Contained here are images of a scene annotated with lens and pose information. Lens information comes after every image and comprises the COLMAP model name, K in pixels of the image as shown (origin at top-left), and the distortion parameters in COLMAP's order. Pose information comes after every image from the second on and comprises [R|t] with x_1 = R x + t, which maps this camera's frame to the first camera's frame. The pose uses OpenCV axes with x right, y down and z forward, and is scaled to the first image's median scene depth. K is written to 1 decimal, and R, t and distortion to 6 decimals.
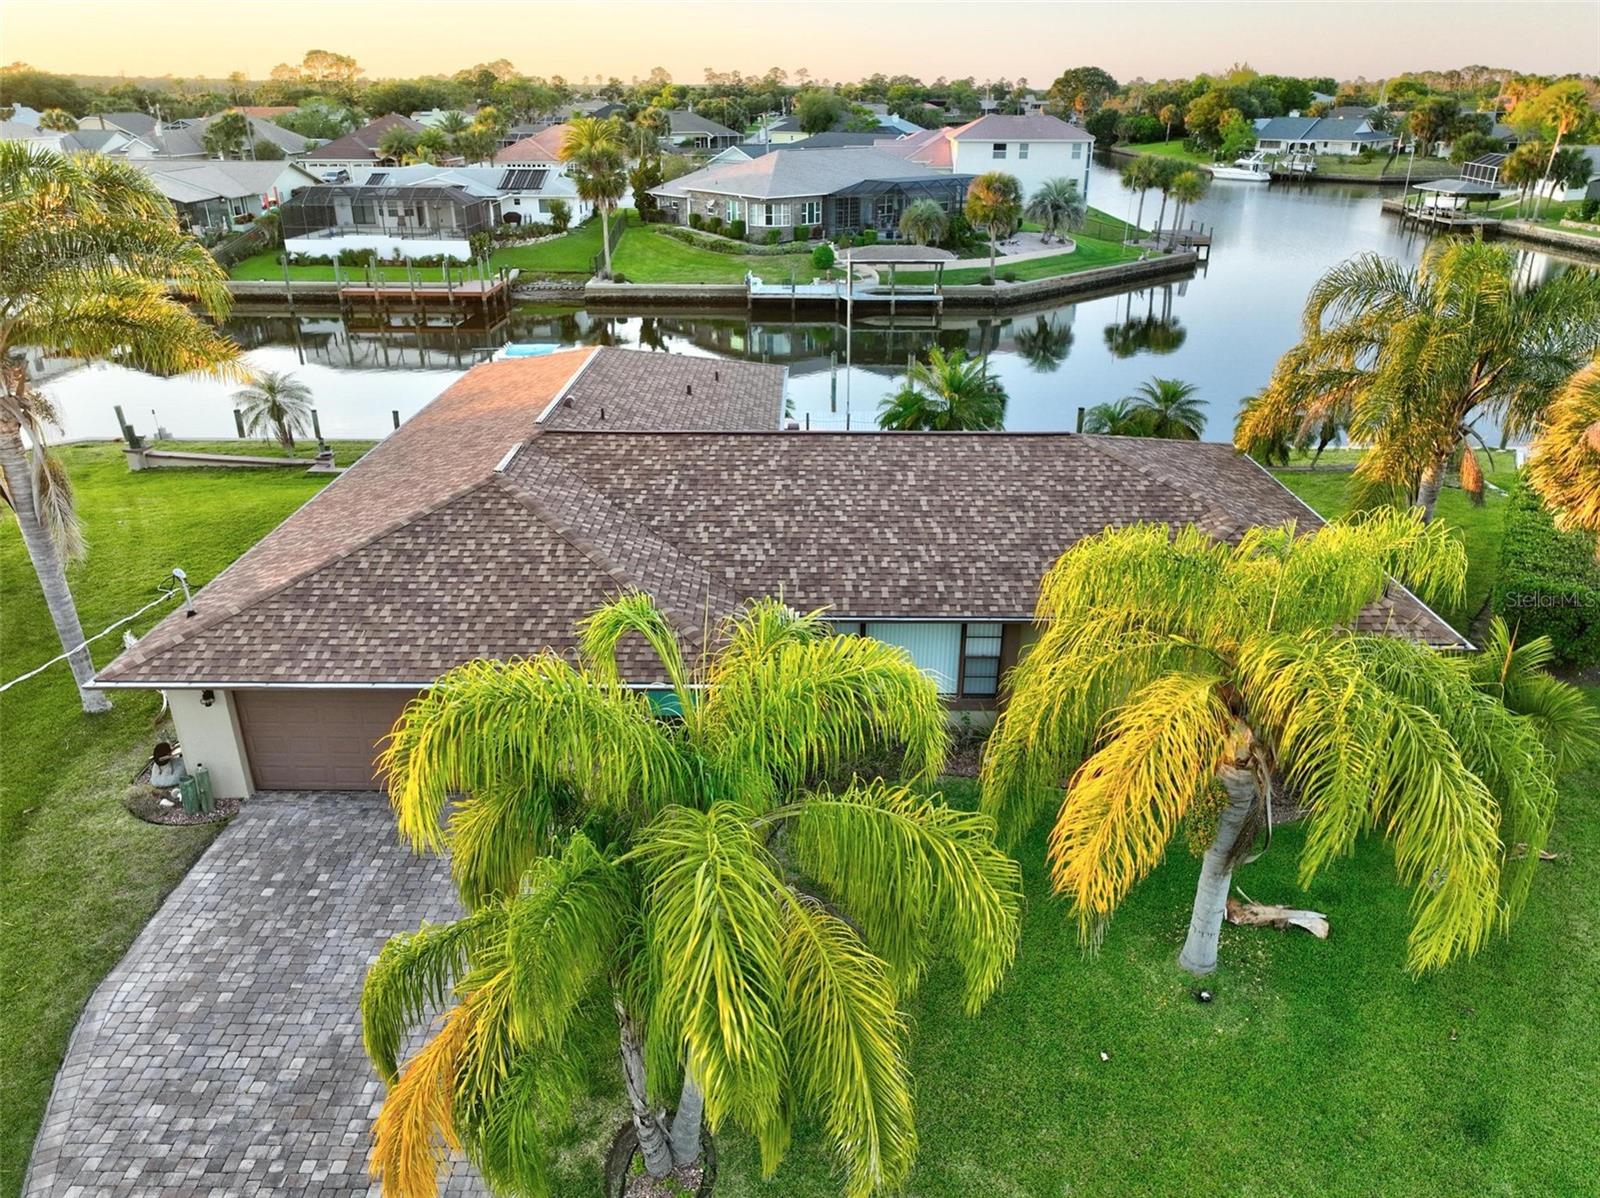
lens RADIAL K [[1127.9, 0, 800.0], [0, 1127.9, 599.0], [0, 0, 1]] dist [0.000198, 0.018136]
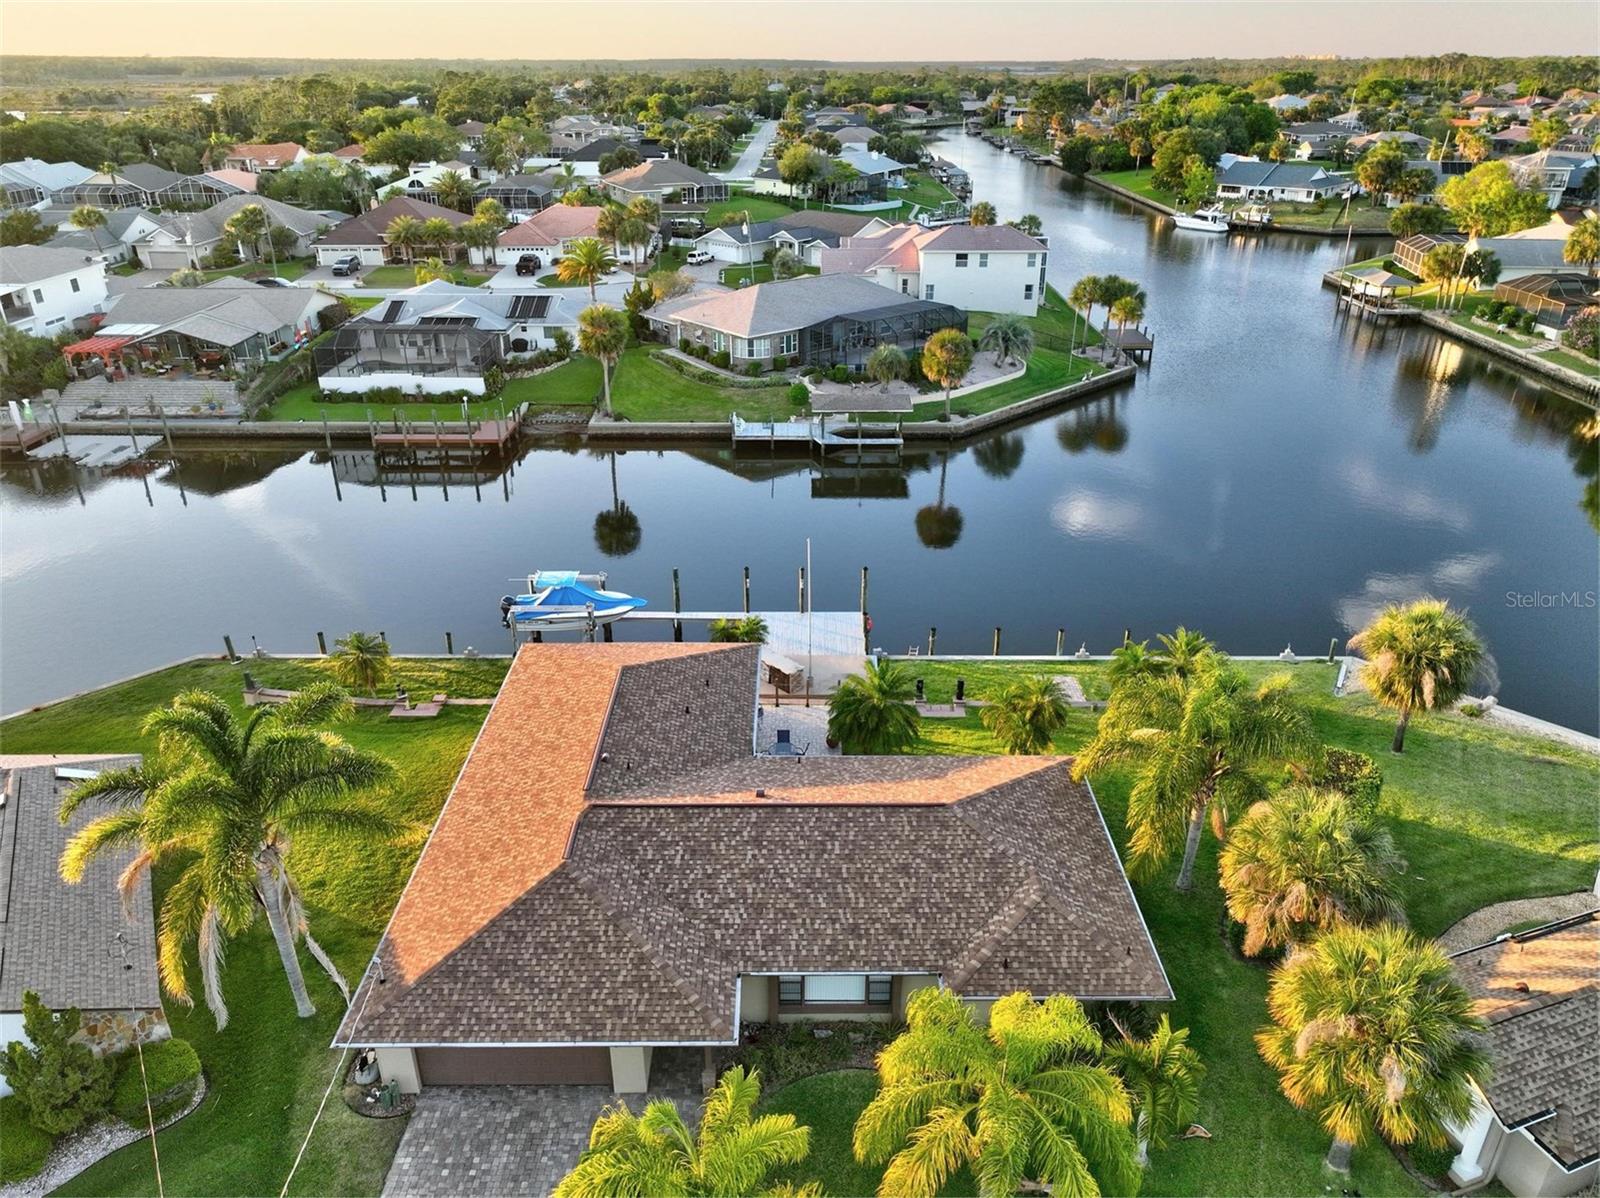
lens RADIAL K [[1124.7, 0, 799.0], [0, 1124.7, 602.0], [0, 0, 1]] dist [0.003758, 0.011704]
pose [[0.999933, -0.008653, 0.007641, 0.024923], [0.008461, 0.999658, 0.024762, -0.304251], [-0.007853, -0.024696, 0.999664, -0.322099]]
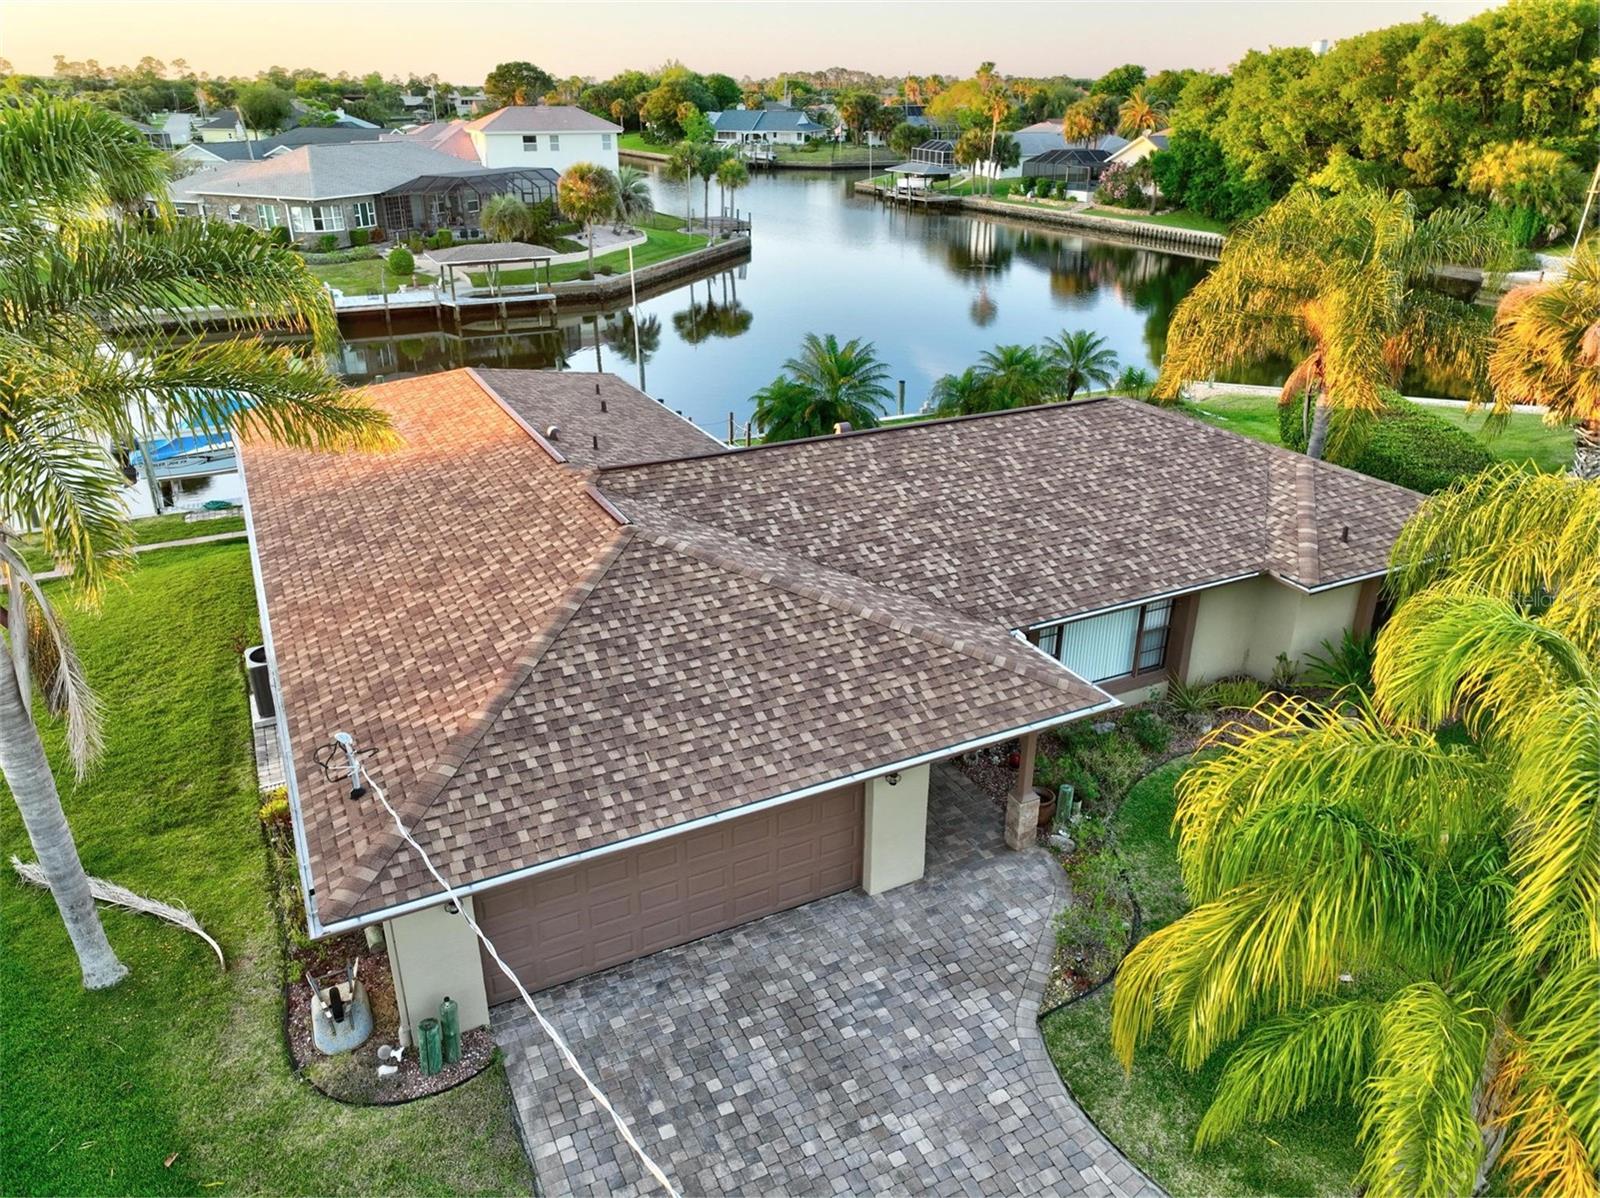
lens RADIAL K [[1127.9, 0, 800.0], [0, 1127.9, 599.0], [0, 0, 1]] dist [0.000198, 0.018136]
pose [[0.888972, -0.188505, 0.417367, -0.306115], [0.187578, 0.981279, 0.043665, -0.044534], [-0.417785, 0.039471, 0.907688, 0.140965]]
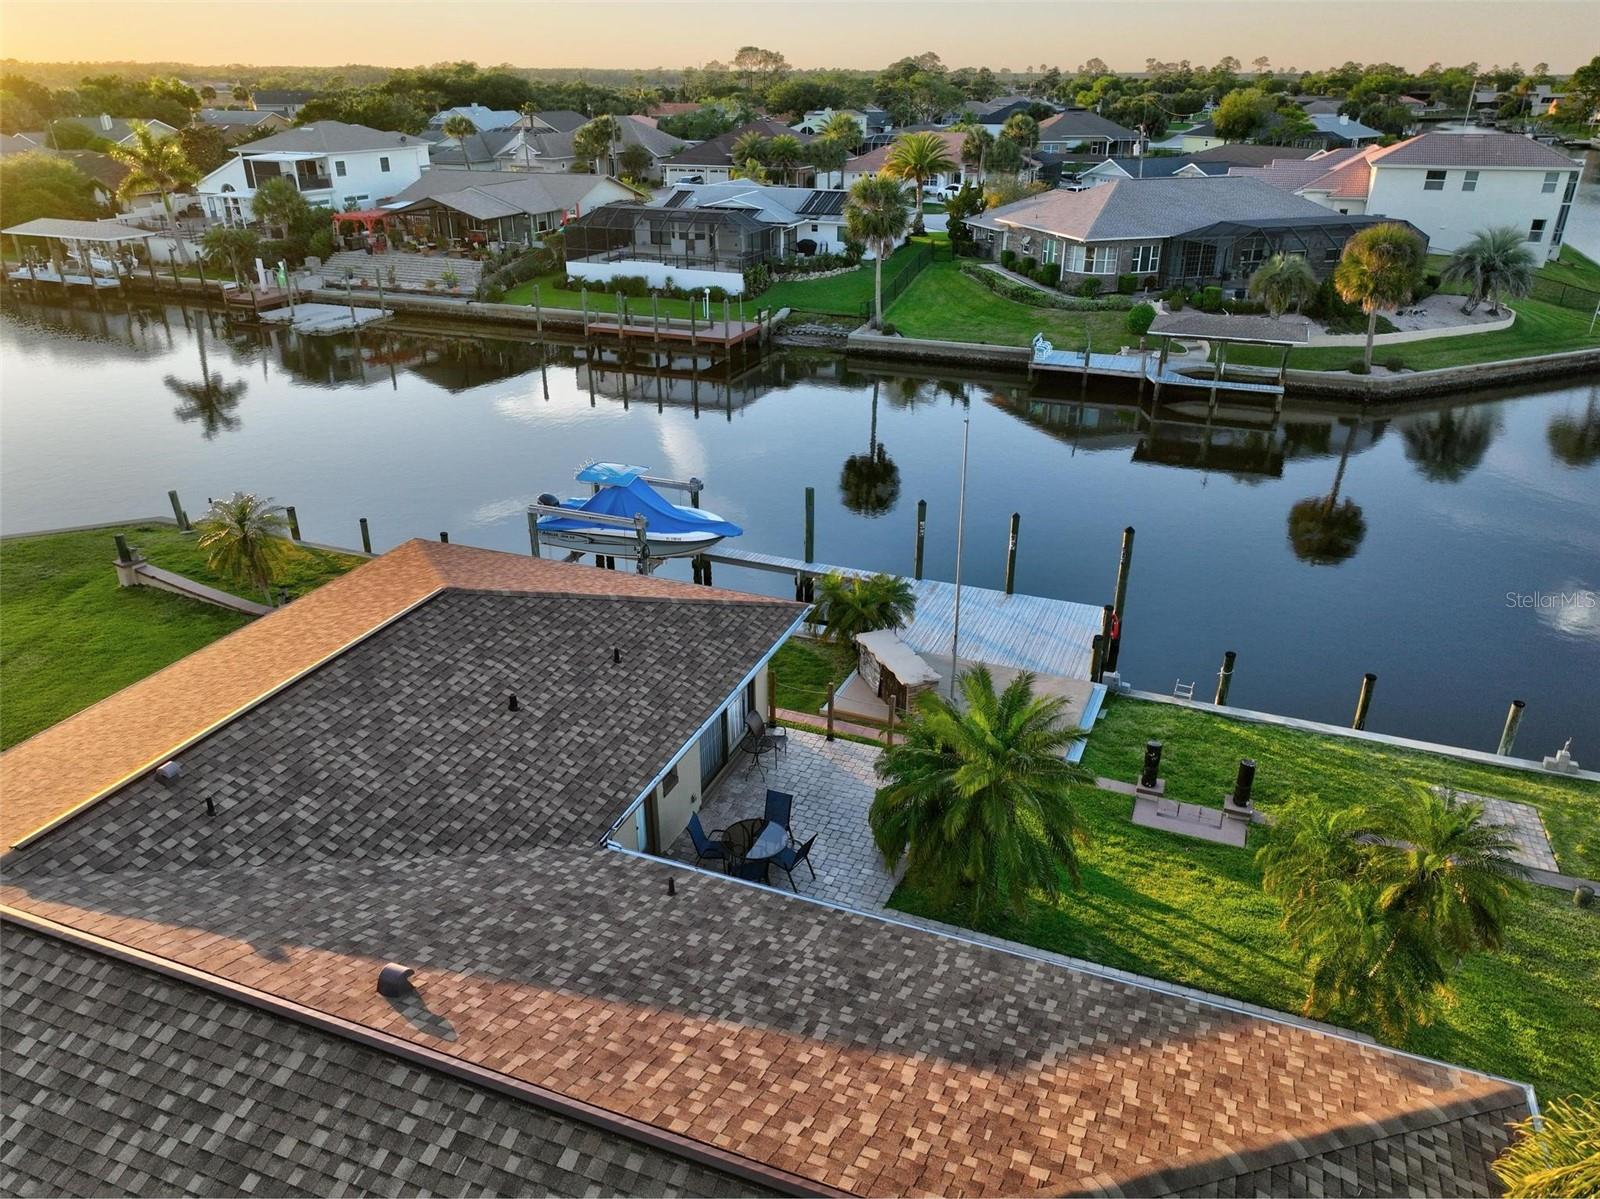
lens RADIAL K [[1127.9, 0, 800.0], [0, 1127.9, 599.5], [0, 0, 1]] dist [0.000198, 0.018136]
pose [[0.935622, 0.147491, -0.320714, 0.197197], [-0.144635, 0.988940, 0.032854, -0.243949], [0.322013, 0.015648, 0.946606, 0.420698]]
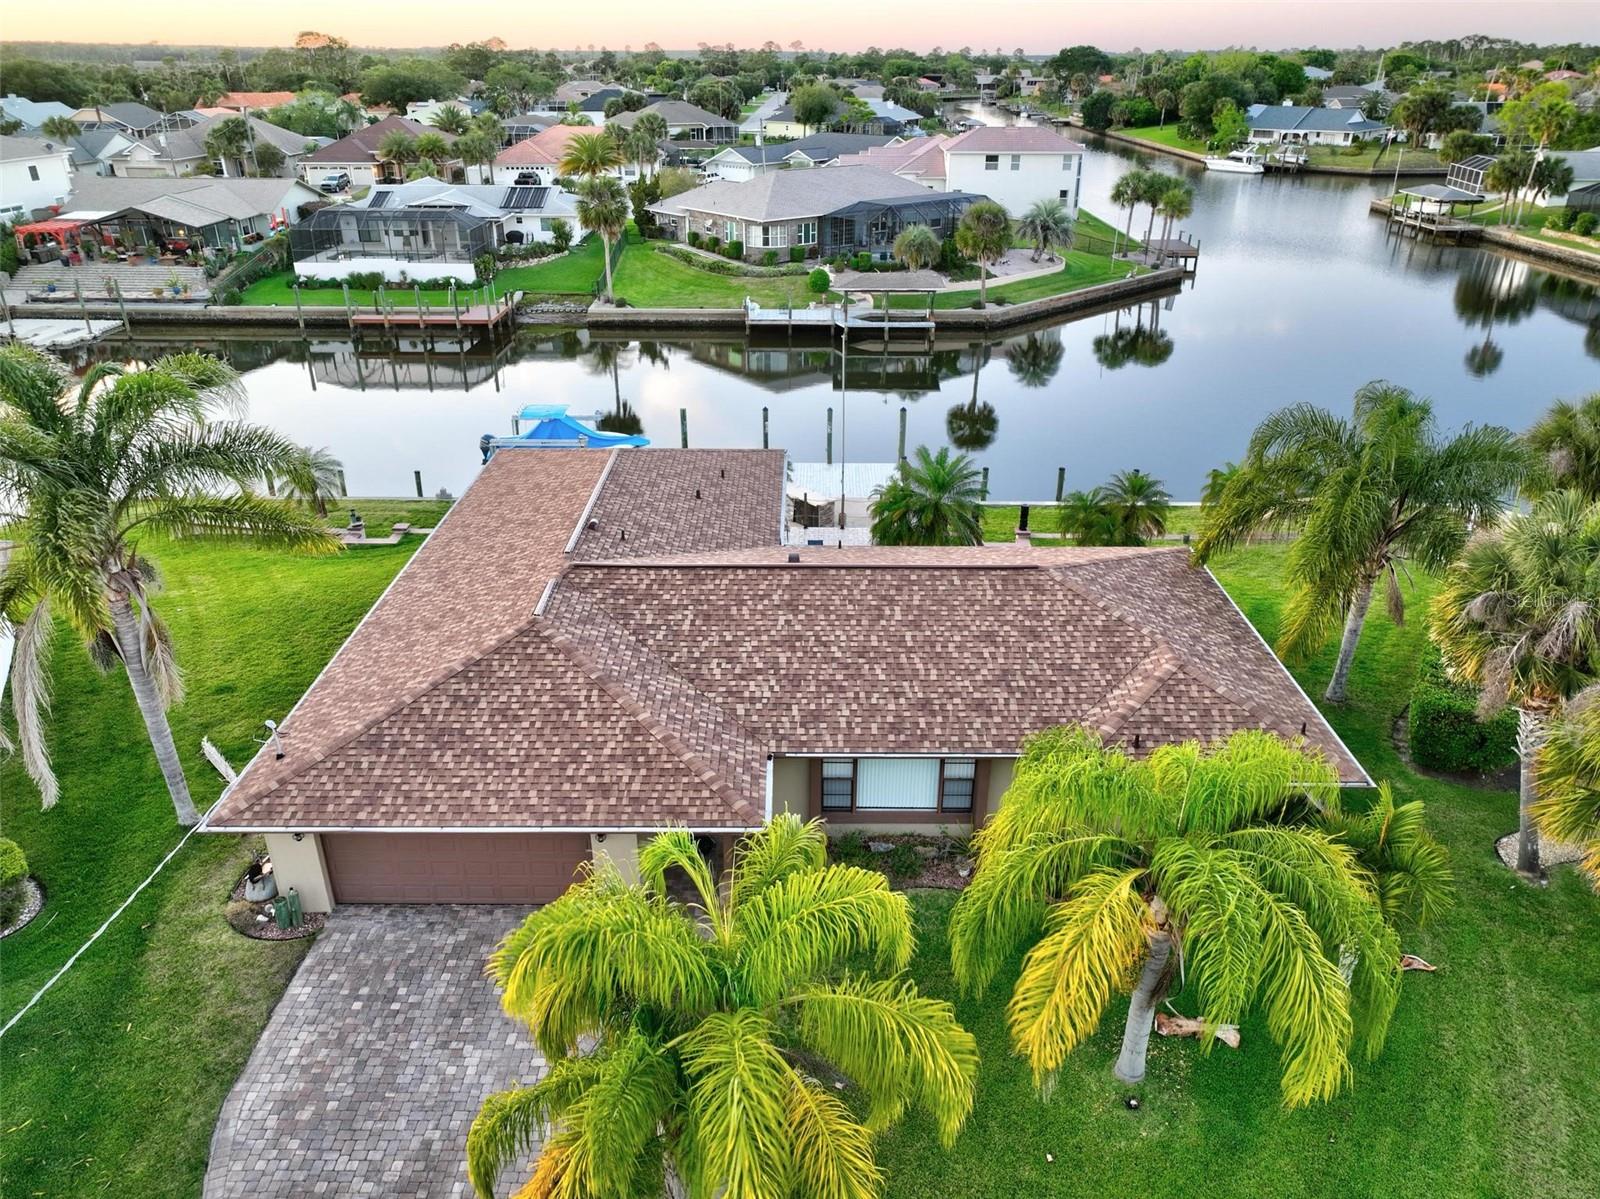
lens RADIAL K [[1127.9, 0, 800.0], [0, 1127.9, 599.5], [0, 0, 1]] dist [0.000198, 0.018136]
pose [[0.999991, -0.002622, 0.003457, -0.002695], [0.002531, 0.999661, 0.025913, -0.096467], [-0.003524, -0.025904, 0.999658, -0.089343]]
